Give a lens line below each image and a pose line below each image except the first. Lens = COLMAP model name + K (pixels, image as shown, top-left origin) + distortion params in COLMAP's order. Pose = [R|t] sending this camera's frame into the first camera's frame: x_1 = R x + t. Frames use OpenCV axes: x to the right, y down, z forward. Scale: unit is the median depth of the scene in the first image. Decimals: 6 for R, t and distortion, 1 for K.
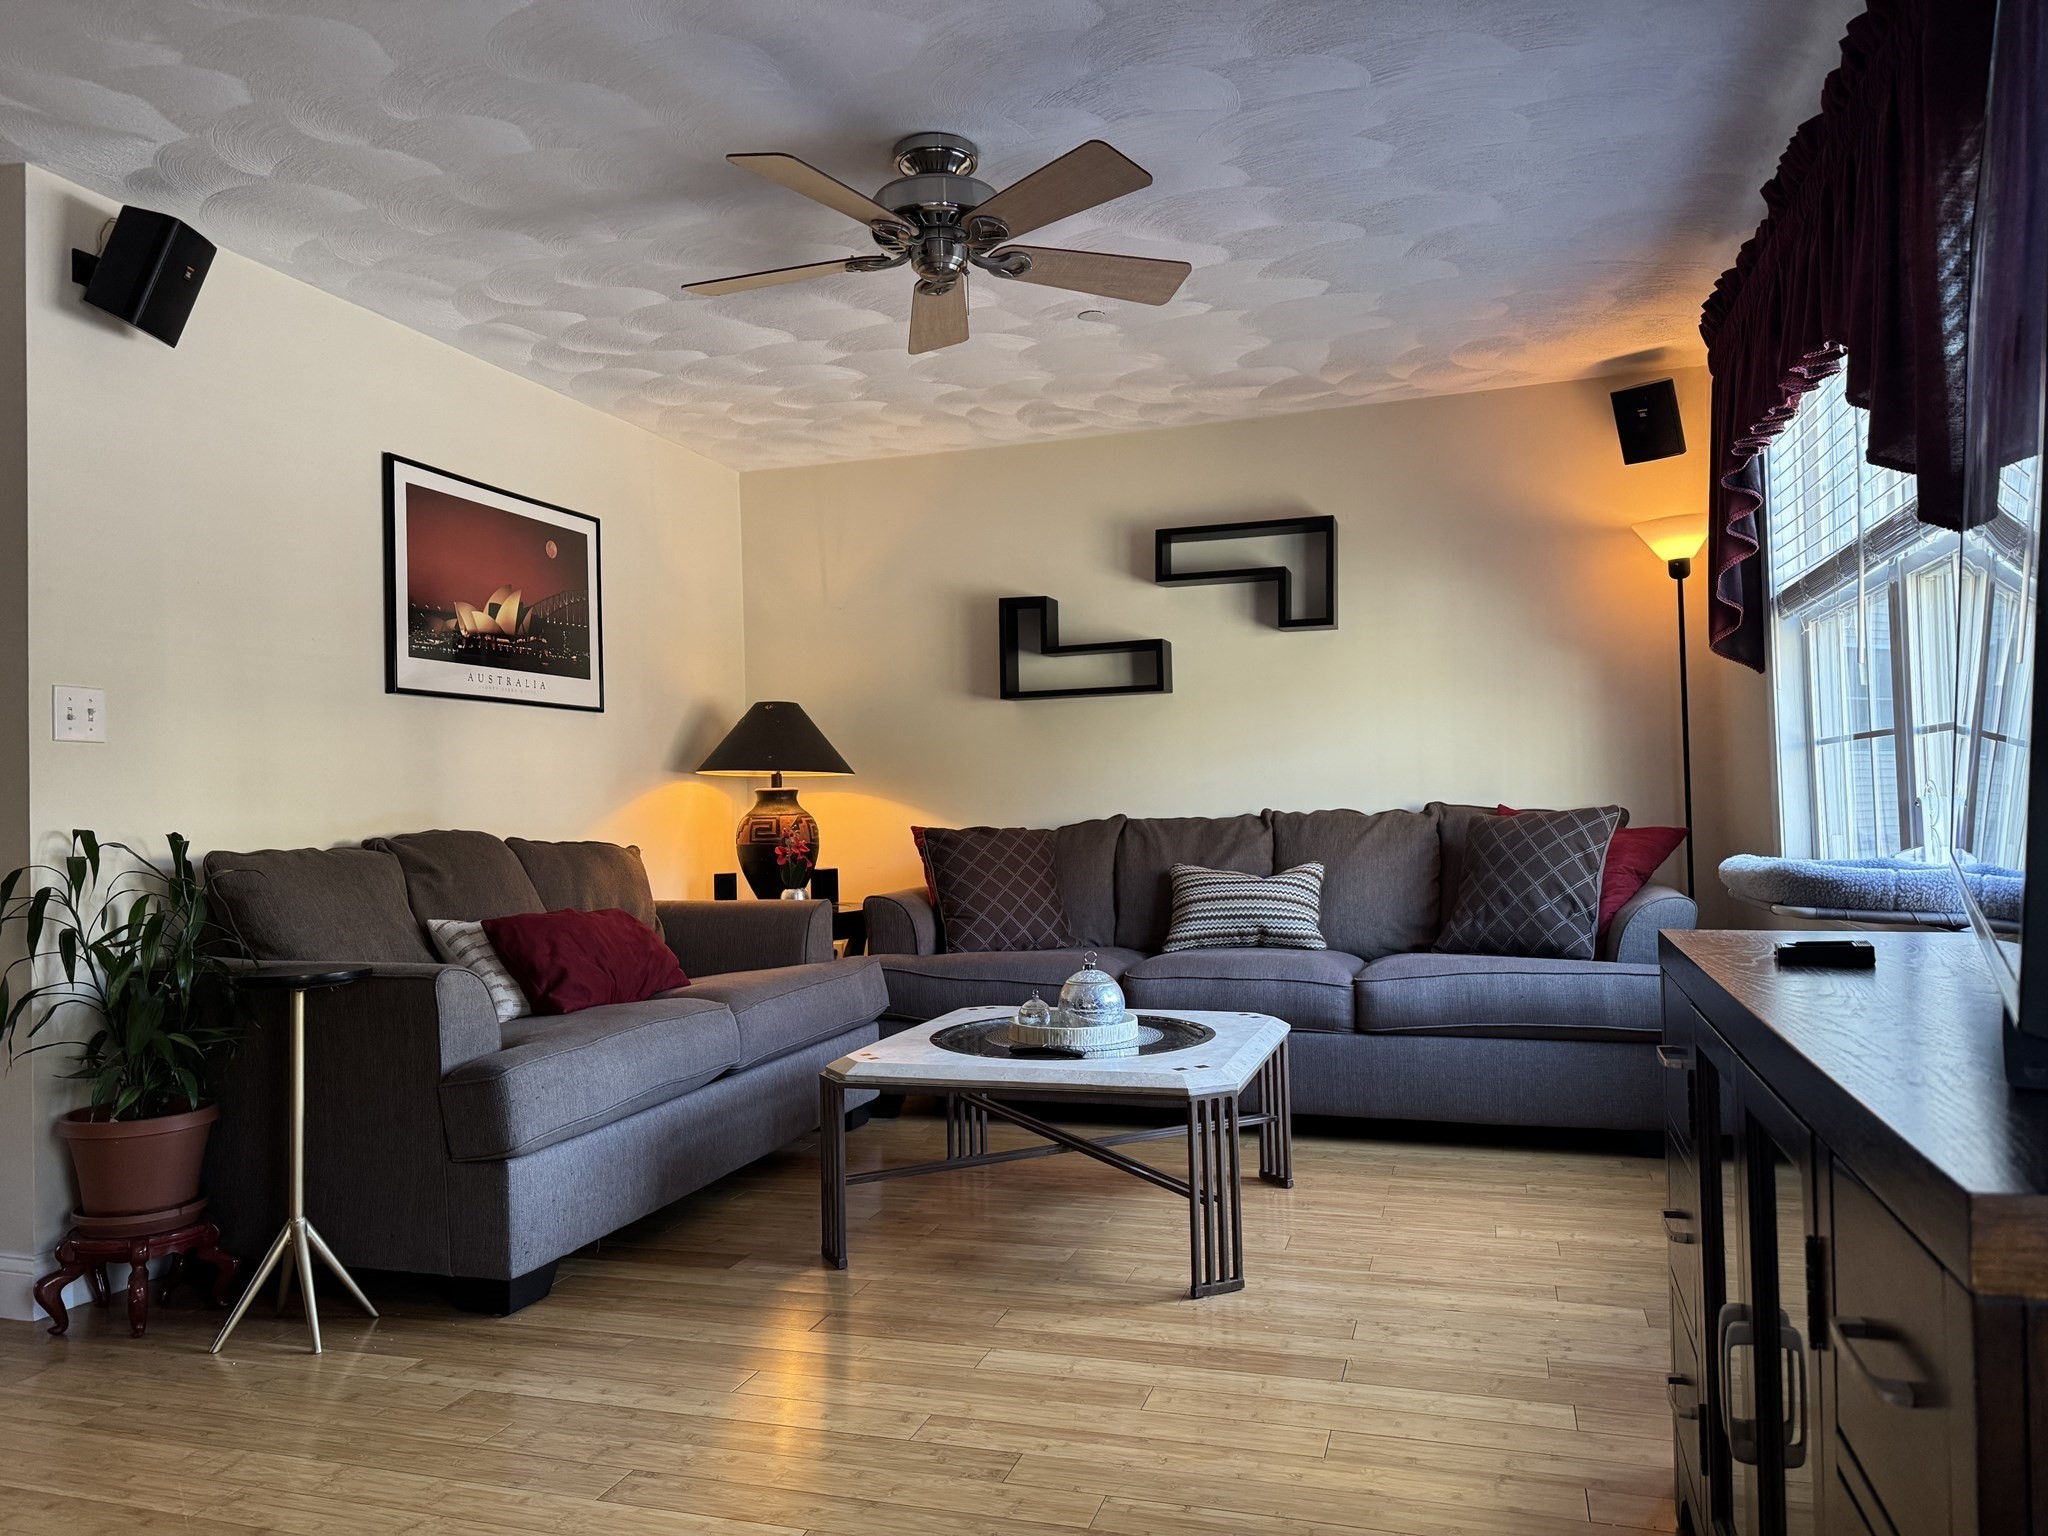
lens RADIAL K [[1430.8, 0, 1024.2], [0, 1430.8, 776.7], [0, 0, 1]] dist [0.004522, 0.000789]
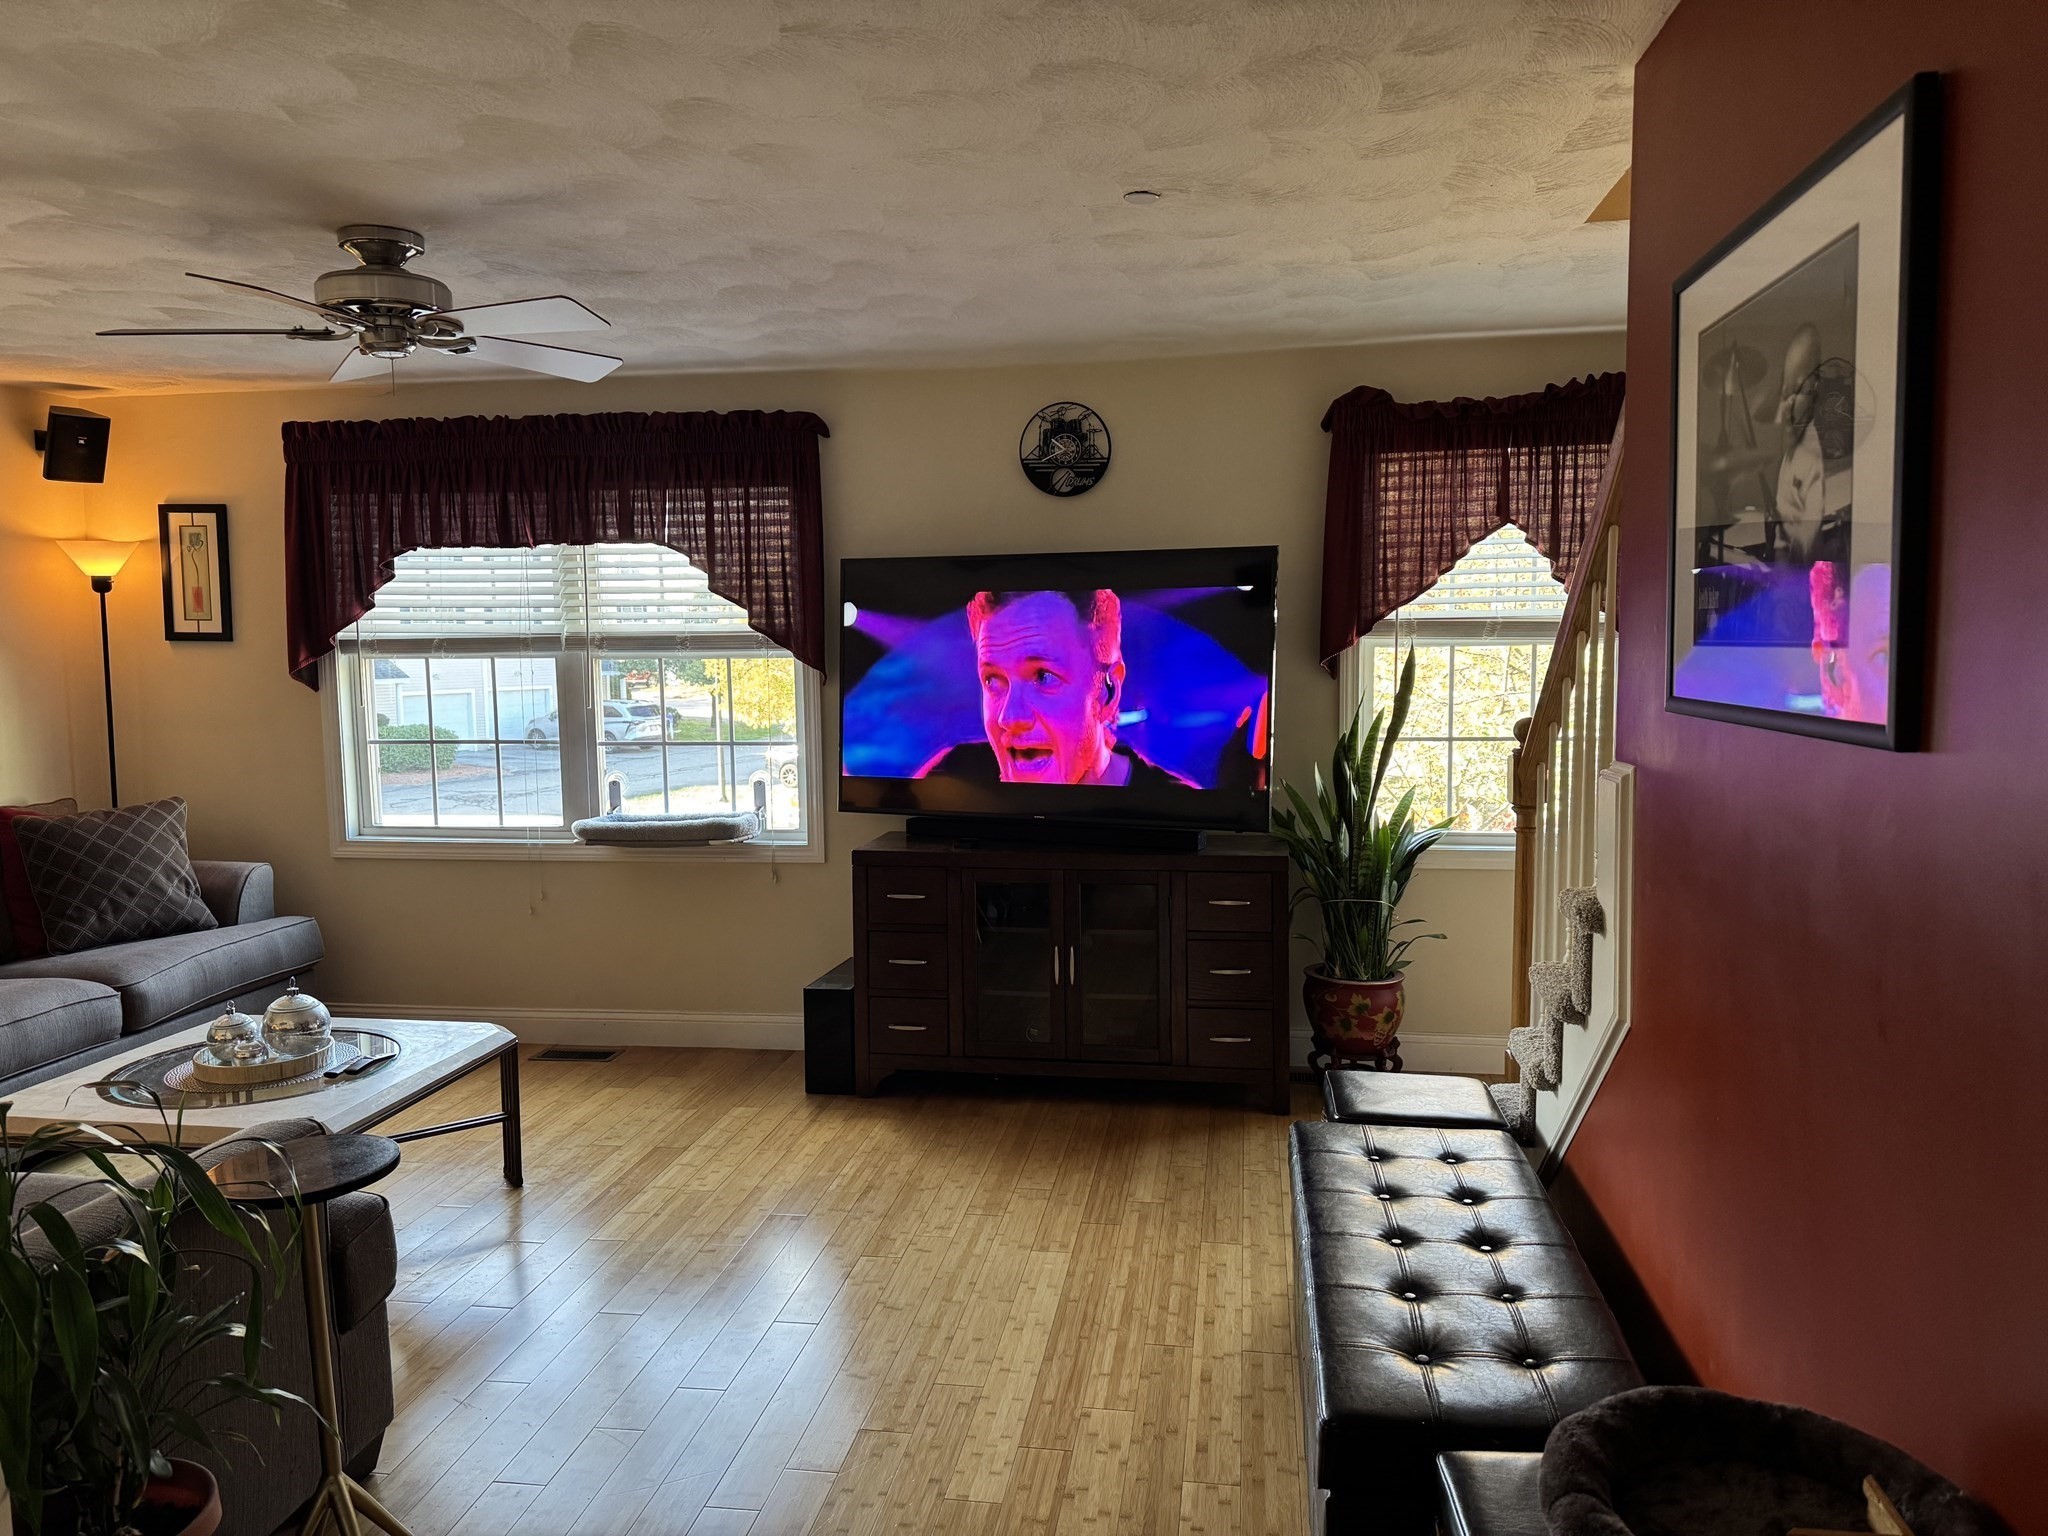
lens RADIAL K [[1430.8, 0, 1025.6], [0, 1430.8, 763.4], [0, 0, 1]] dist [0.004522, 0.000789]
pose [[-0.161357, -0.058398, 0.985167, -0.868075], [-0.003375, 0.998275, 0.058622, -0.079891], [-0.986890, 0.006134, -0.161276, 0.505917]]
